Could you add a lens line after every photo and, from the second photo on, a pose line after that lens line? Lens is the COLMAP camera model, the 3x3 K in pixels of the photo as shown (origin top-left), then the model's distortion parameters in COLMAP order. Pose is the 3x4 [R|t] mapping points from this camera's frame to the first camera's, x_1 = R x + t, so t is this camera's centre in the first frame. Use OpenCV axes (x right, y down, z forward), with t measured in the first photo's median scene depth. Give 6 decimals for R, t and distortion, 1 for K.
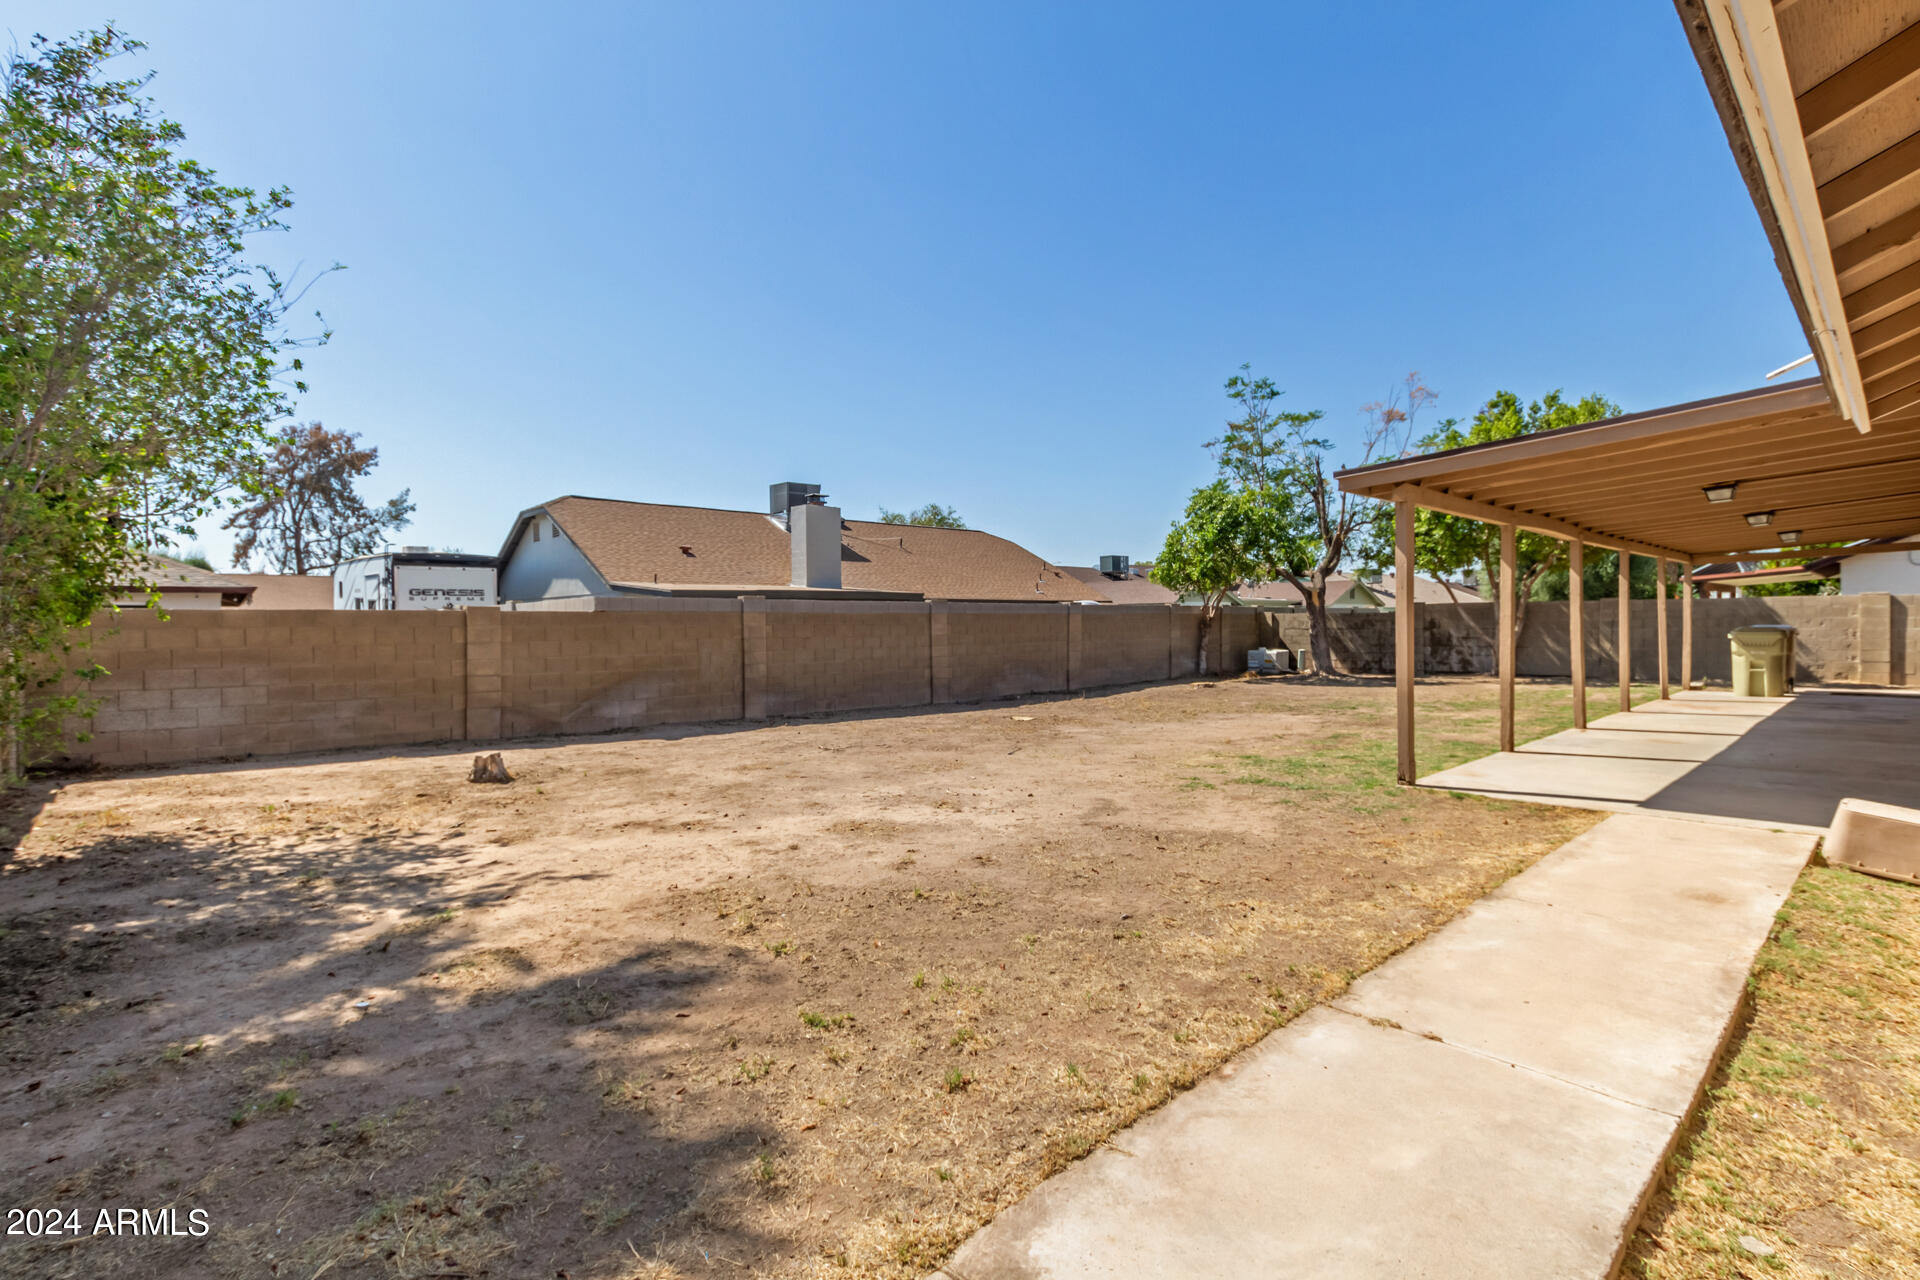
lens RADIAL K [[888.1, 0, 958.2], [0, 888.1, 638.2], [0, 0, 1]] dist [-0.000316, -0.001797]
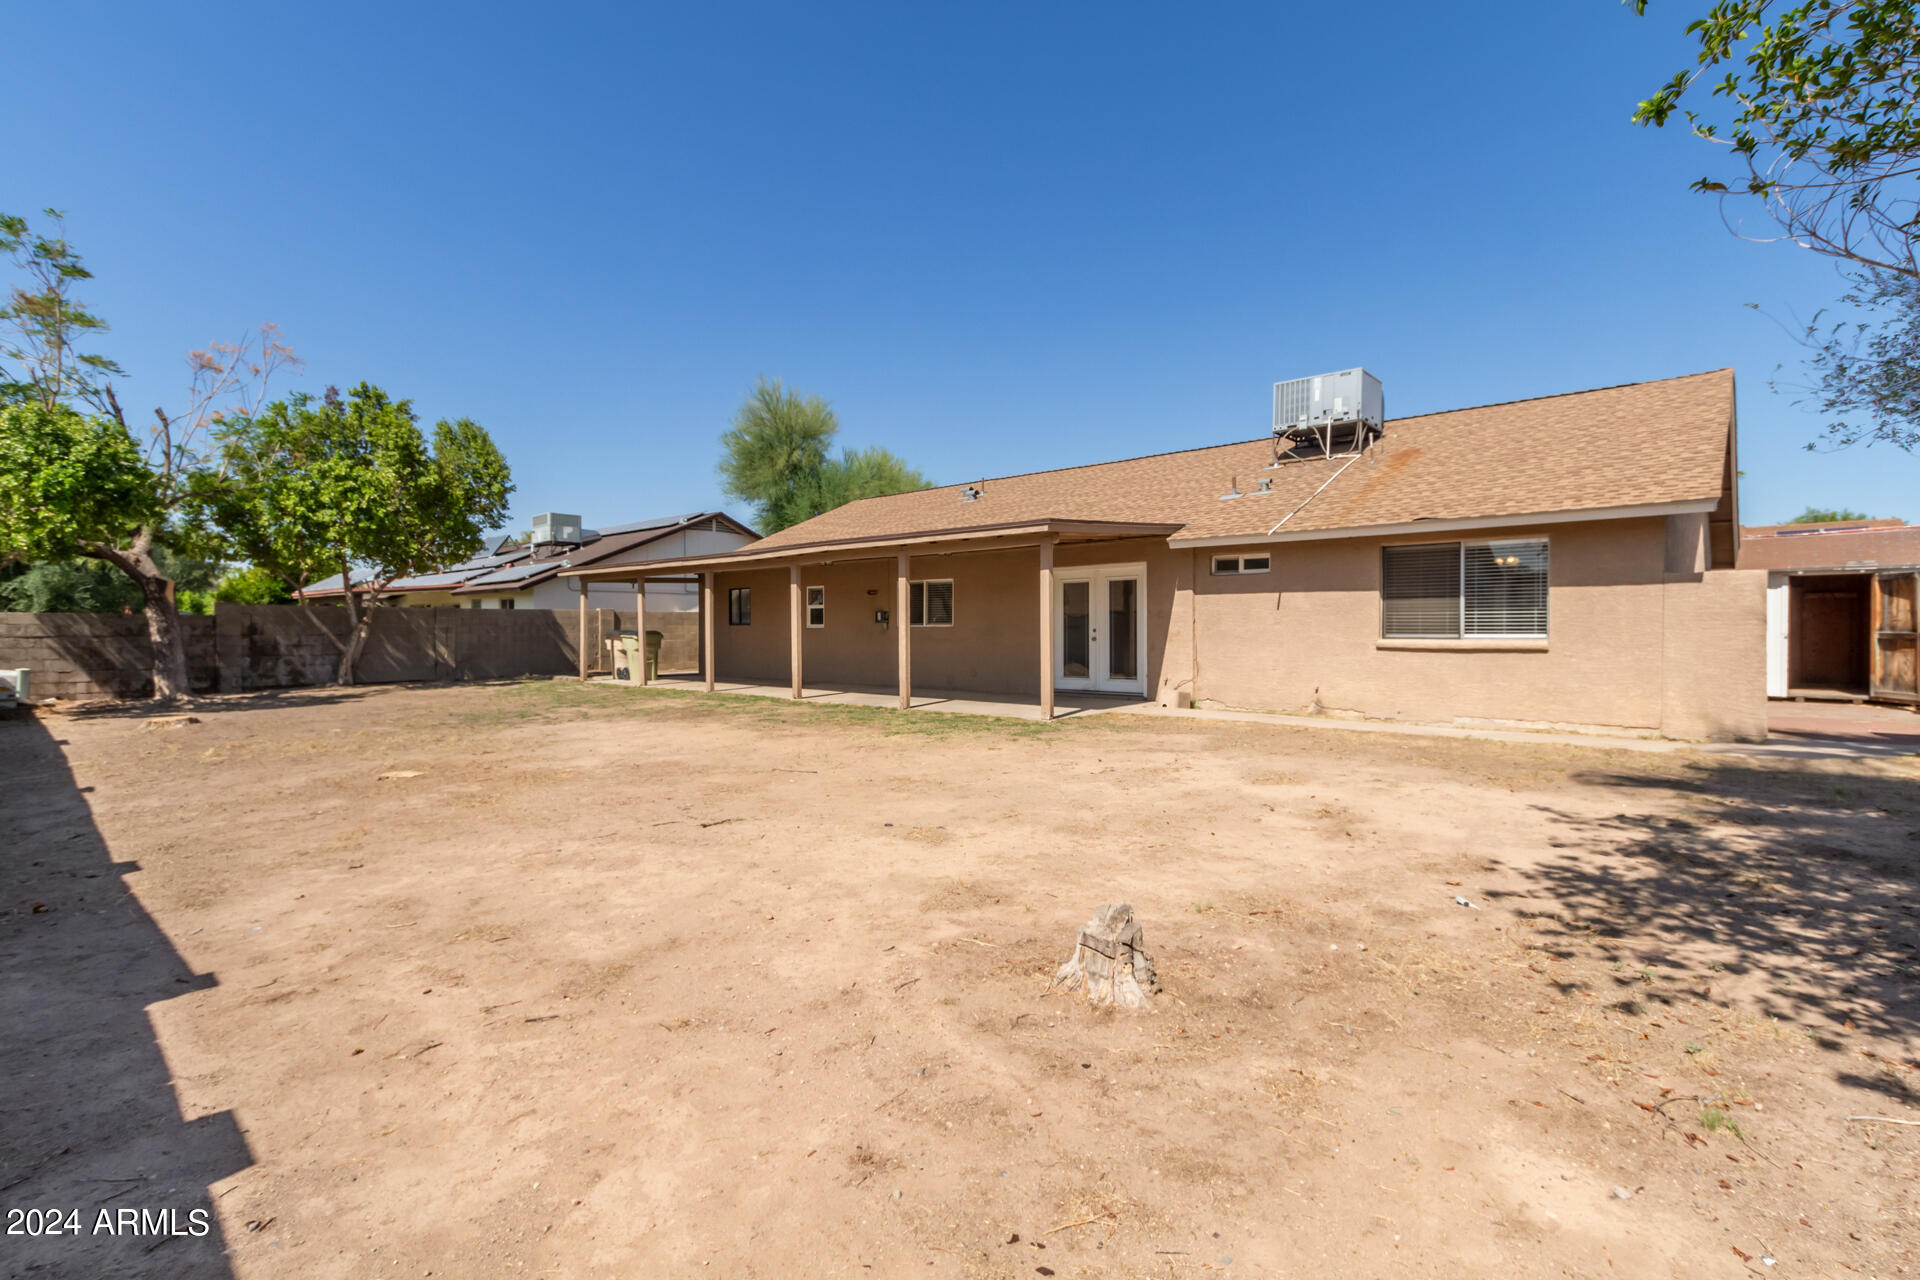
lens RADIAL K [[888.1, 0, 962.6], [0, 888.1, 630.6], [0, 0, 1]] dist [-0.000316, -0.001797]
pose [[-0.083893, 0.007372, 0.996447, -0.351765], [0.020304, 0.999778, -0.005687, 0.003199], [-0.996268, 0.019755, -0.084024, 0.423282]]
